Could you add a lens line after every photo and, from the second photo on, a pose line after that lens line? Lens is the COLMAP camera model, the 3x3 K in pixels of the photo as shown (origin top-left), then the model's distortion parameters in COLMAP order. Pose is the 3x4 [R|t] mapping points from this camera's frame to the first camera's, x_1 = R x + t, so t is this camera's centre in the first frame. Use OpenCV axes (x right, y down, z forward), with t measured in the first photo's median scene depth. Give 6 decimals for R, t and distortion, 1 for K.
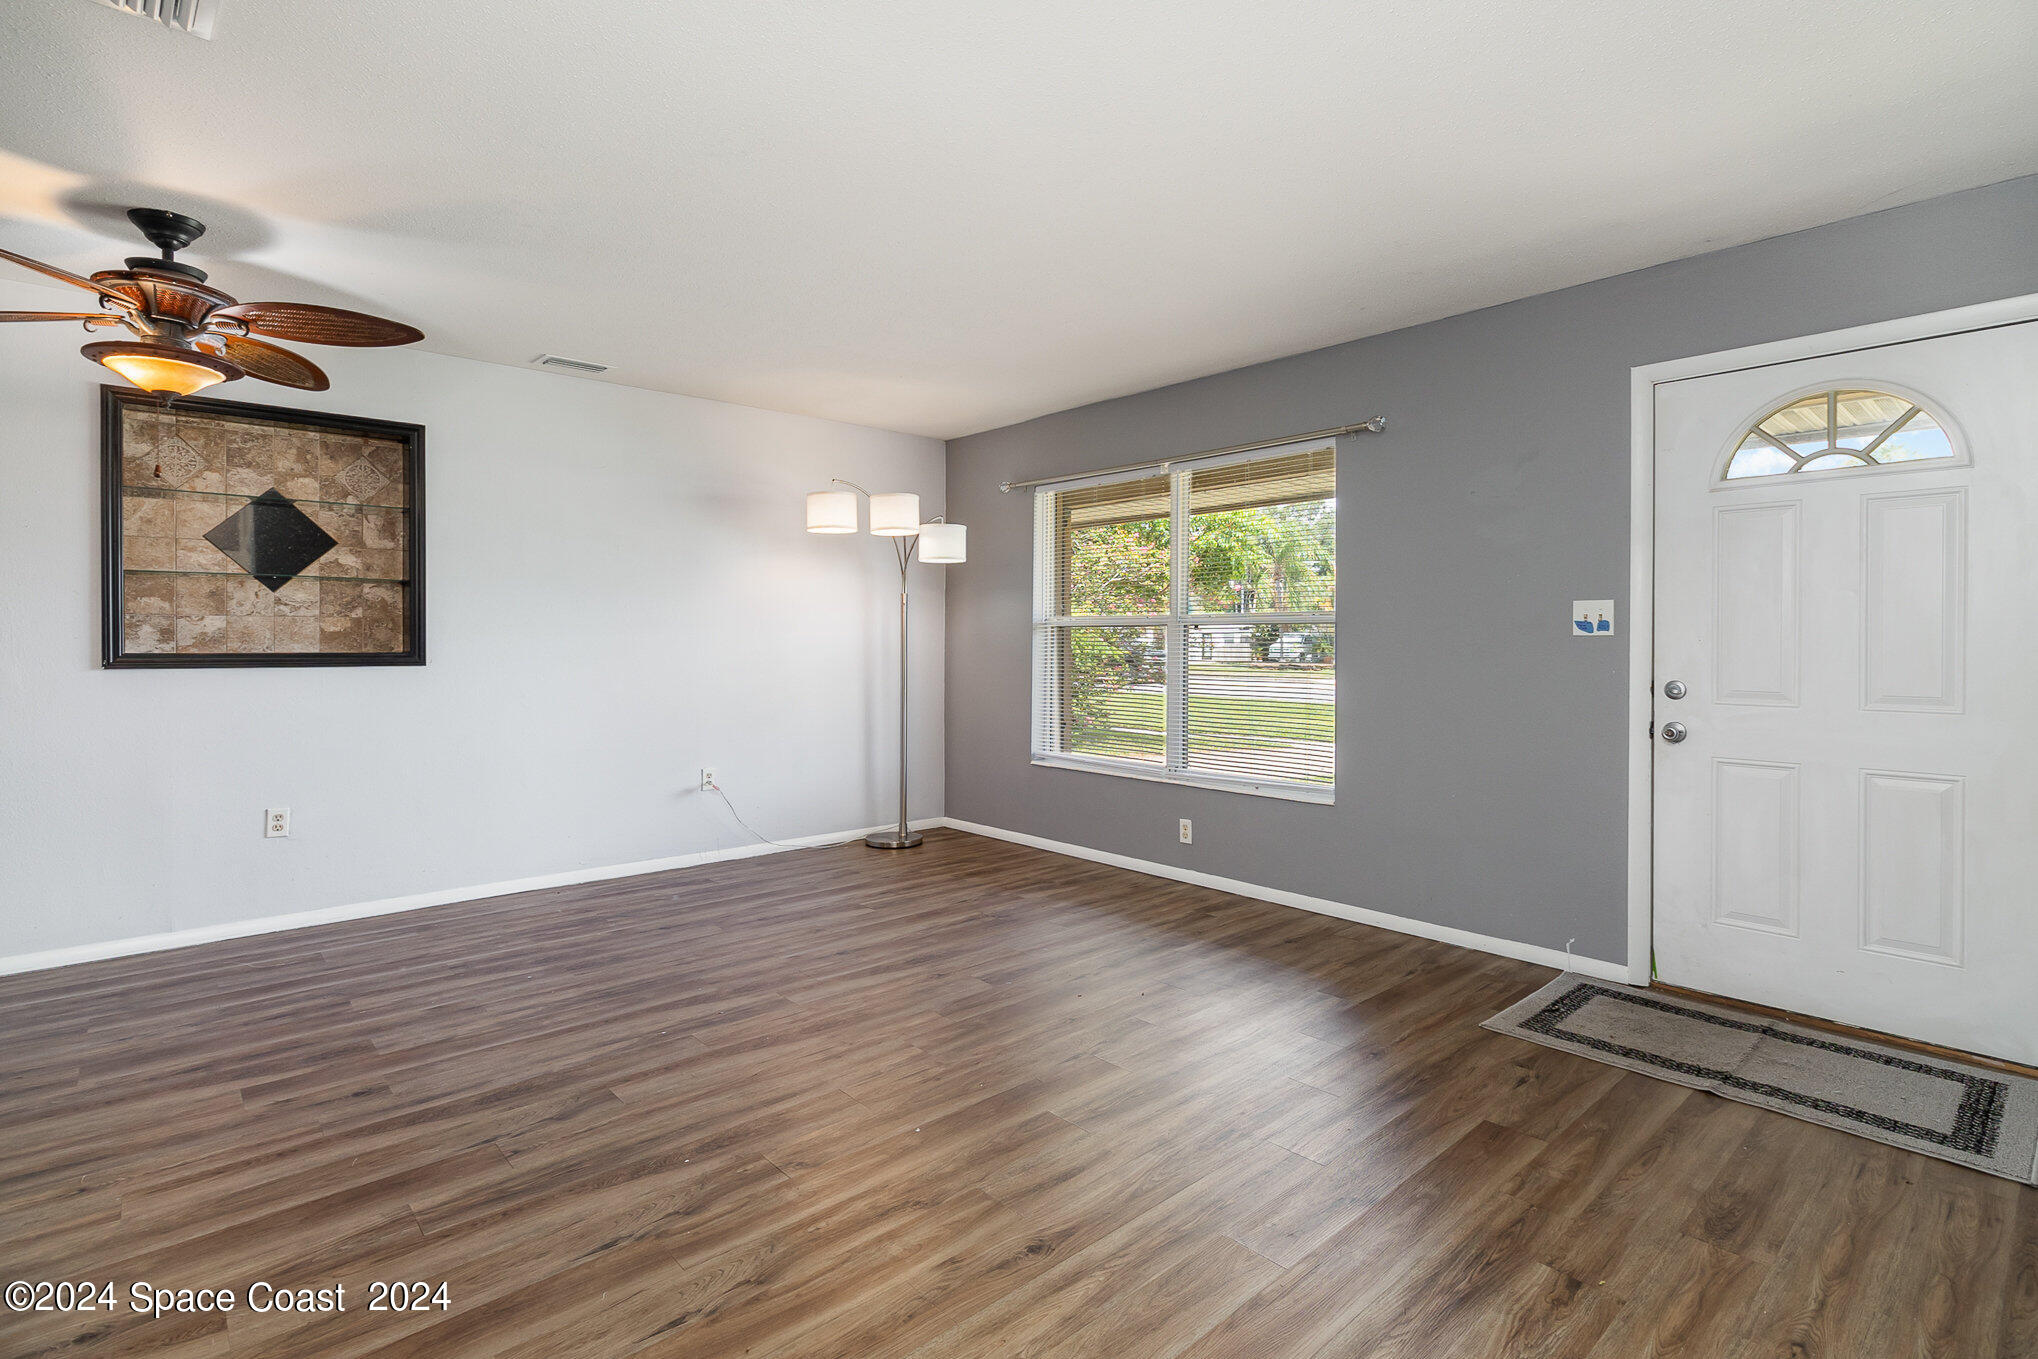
lens RADIAL K [[941.5, 0, 1008.2], [0, 941.5, 639.1], [0, 0, 1]] dist [-0.001505, -0.000251]
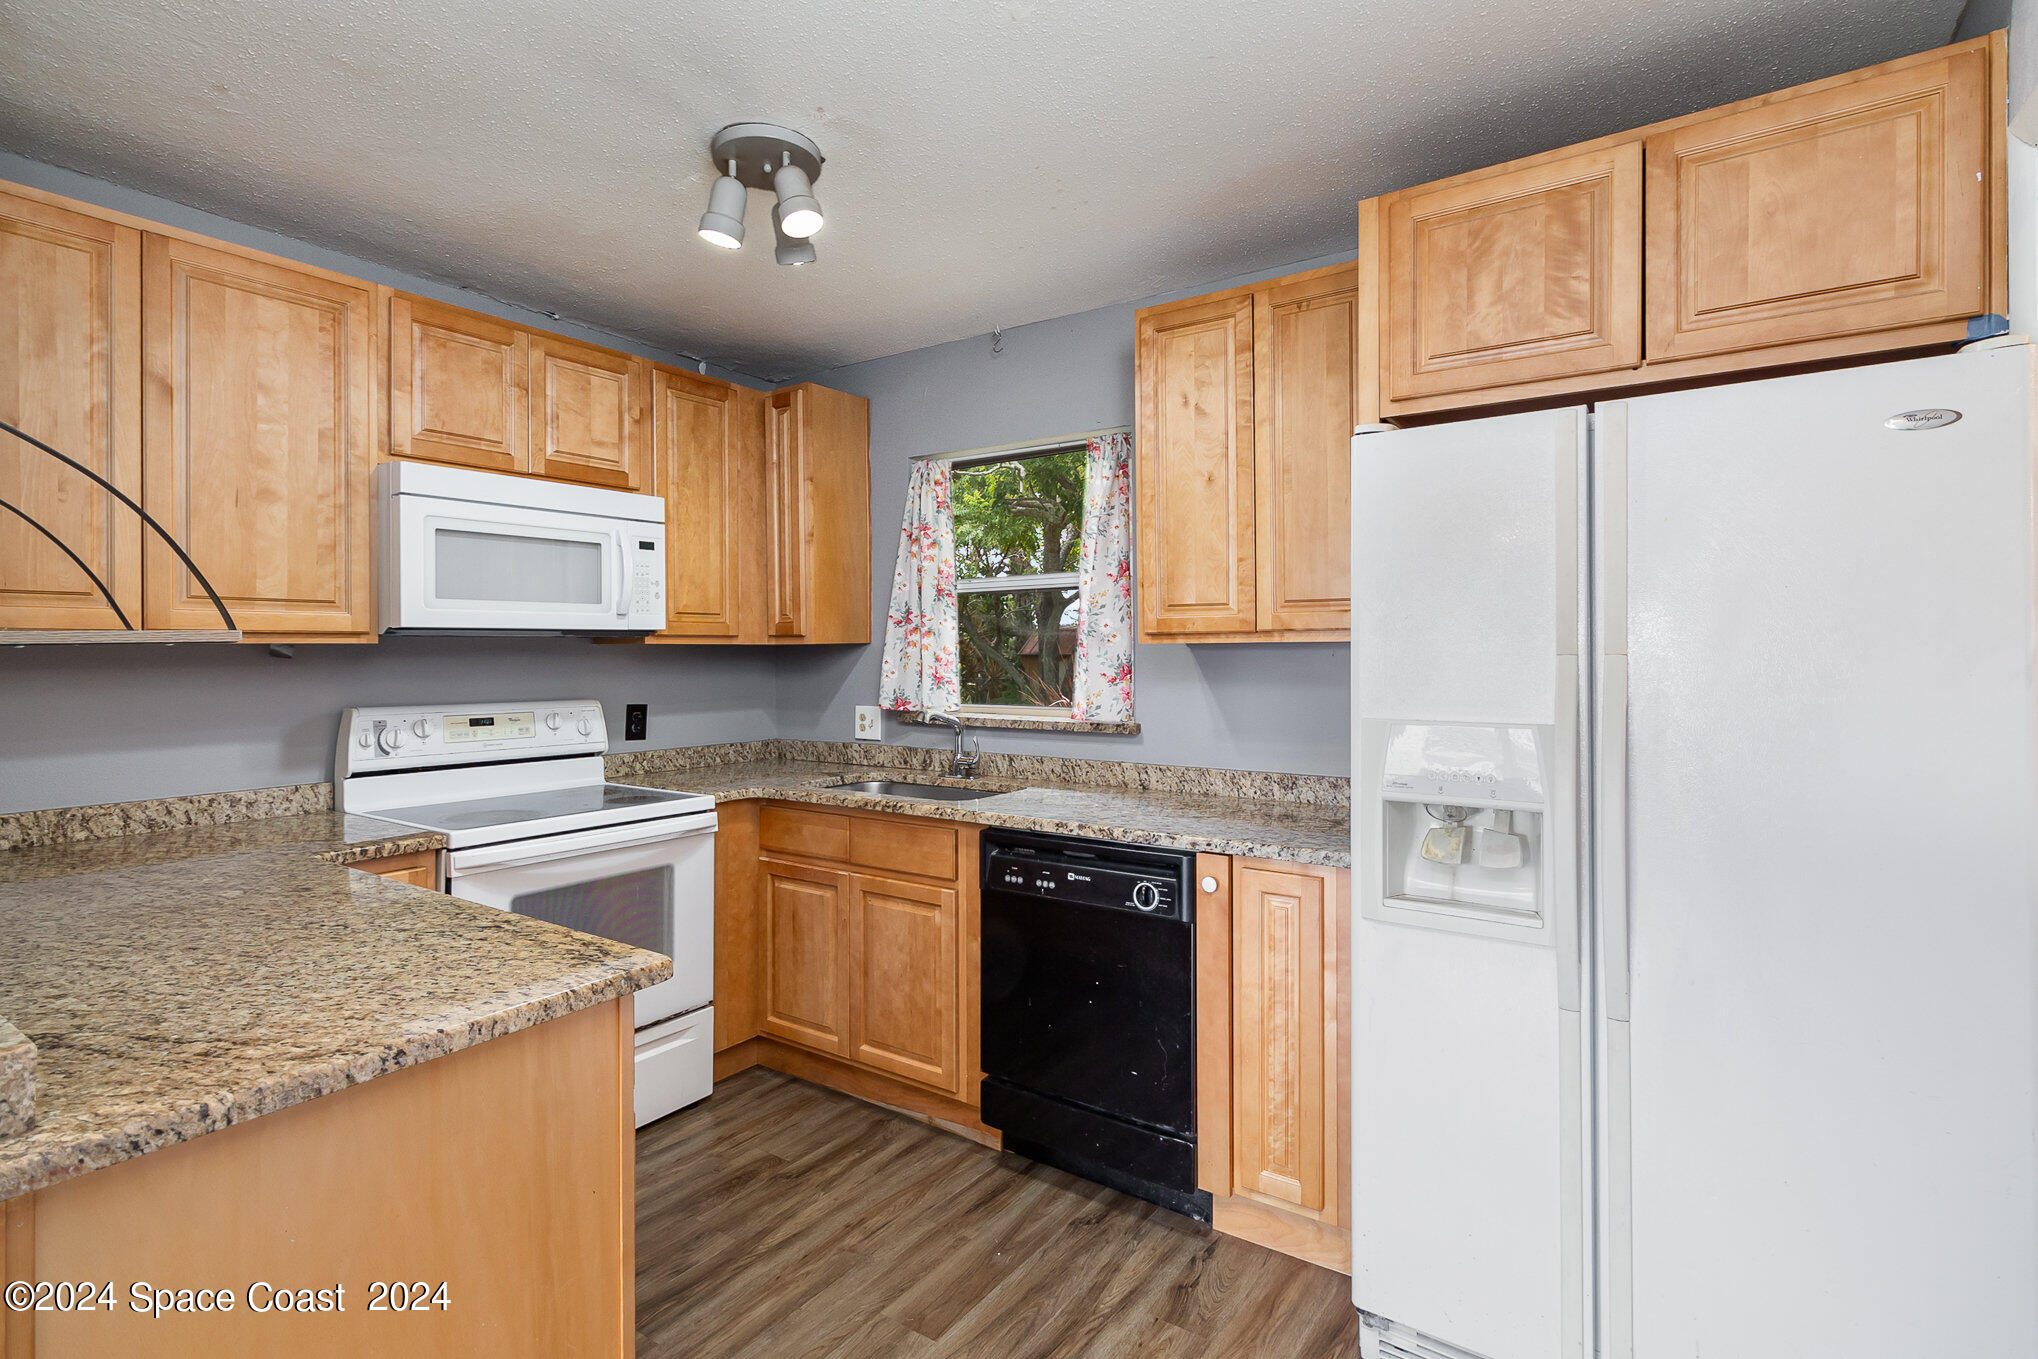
lens RADIAL K [[964.9, 0, 1014.1], [0, 964.9, 648.2], [0, 0, 1]] dist [0.001298, 0.000162]
pose [[-0.971894, -0.005381, -0.235359, -0.406619], [-0.005167, 0.999985, -0.001525, -0.019070], [0.235364, -0.000266, -0.971907, 1.677027]]
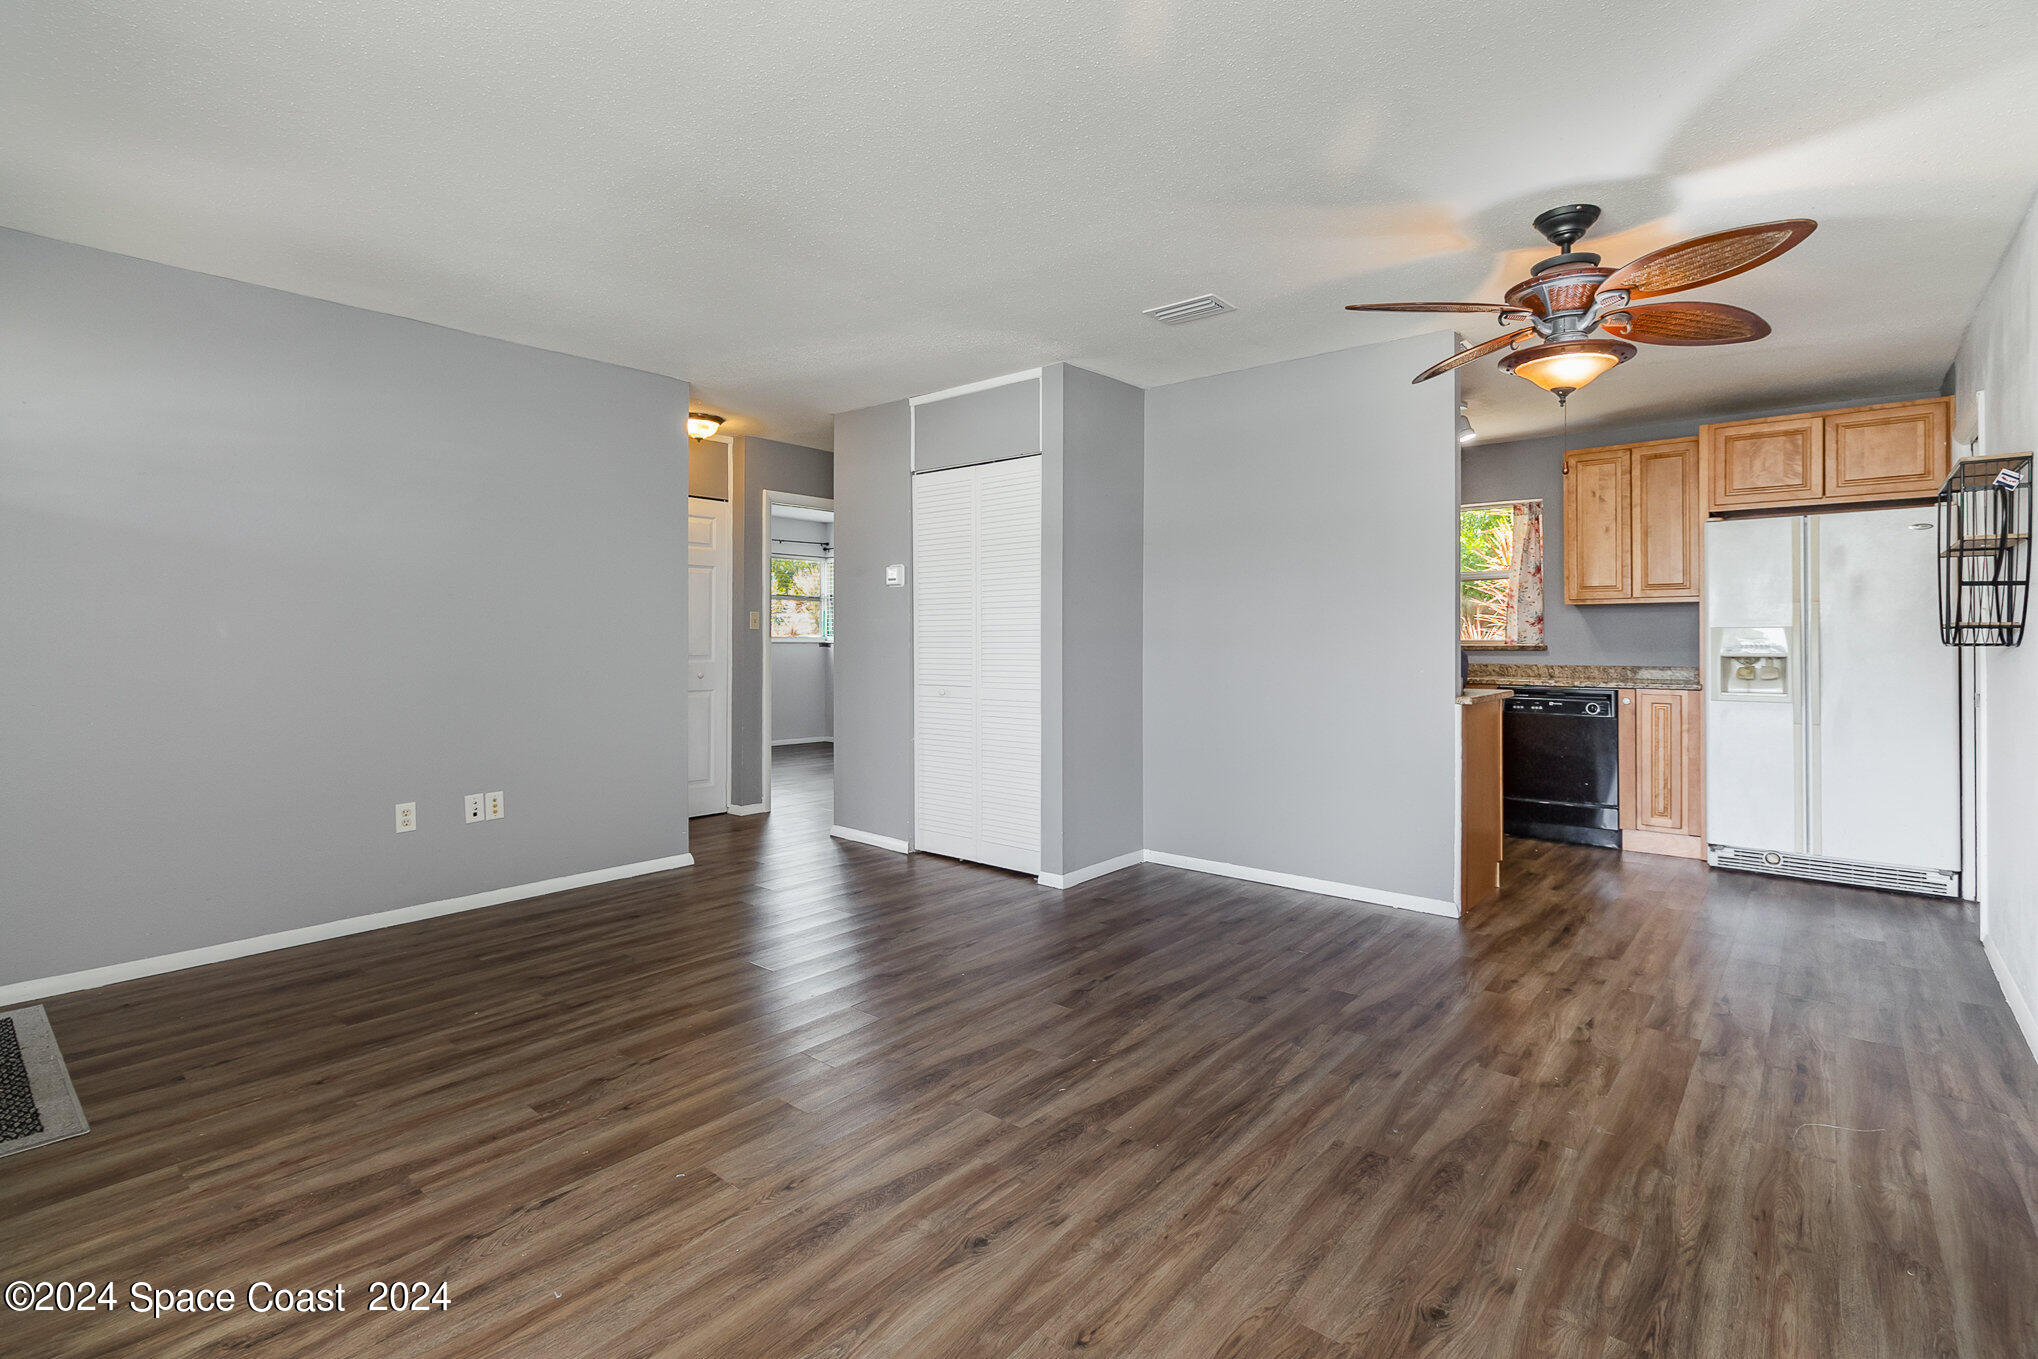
lens RADIAL K [[941.5, 0, 1008.2], [0, 941.5, 639.1], [0, 0, 1]] dist [-0.001505, -0.000251]
pose [[-0.991224, -0.004063, -0.132132, -0.153502], [-0.004462, 0.999986, 0.002722, -0.003716], [0.132119, 0.003288, -0.991228, 1.893883]]
